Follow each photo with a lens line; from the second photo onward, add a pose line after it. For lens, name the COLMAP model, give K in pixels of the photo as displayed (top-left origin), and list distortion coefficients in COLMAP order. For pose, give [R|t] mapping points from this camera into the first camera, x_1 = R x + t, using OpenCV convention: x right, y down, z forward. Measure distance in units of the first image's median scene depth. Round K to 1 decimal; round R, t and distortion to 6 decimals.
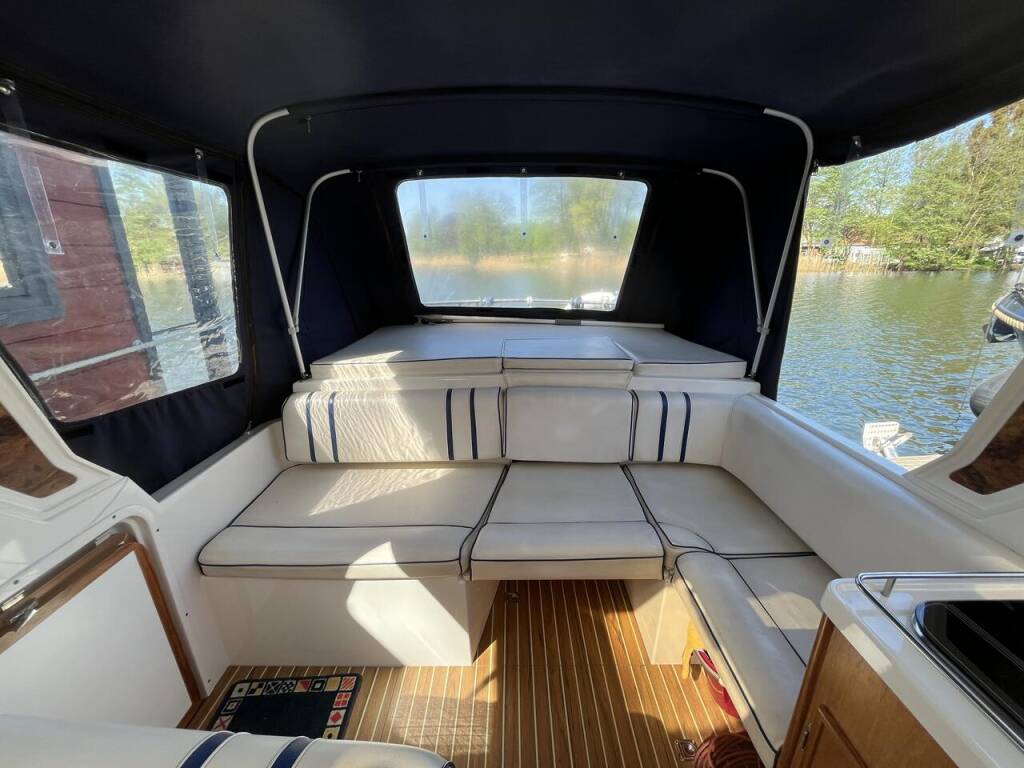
lens RADIAL K [[414.0, 0, 512.0], [0, 414.0, 384.0], [0, 0, 1]] dist [0.001037, -0.002264]
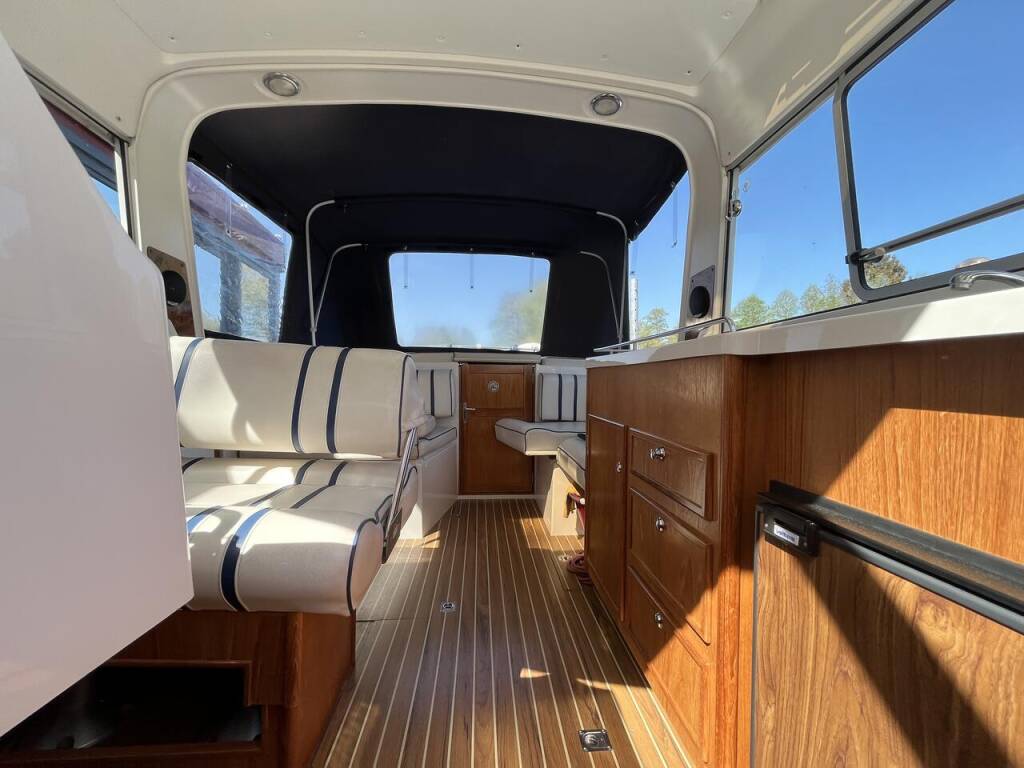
lens RADIAL K [[411.0, 0, 510.4], [0, 411.0, 387.5], [0, 0, 1]] dist [-0.011185, 0.000263]
pose [[0.996958, 0.013326, 0.076794, 0.069752], [0.009583, 0.956844, -0.290445, 0.500309], [-0.077350, 0.290297, 0.953805, -0.401906]]
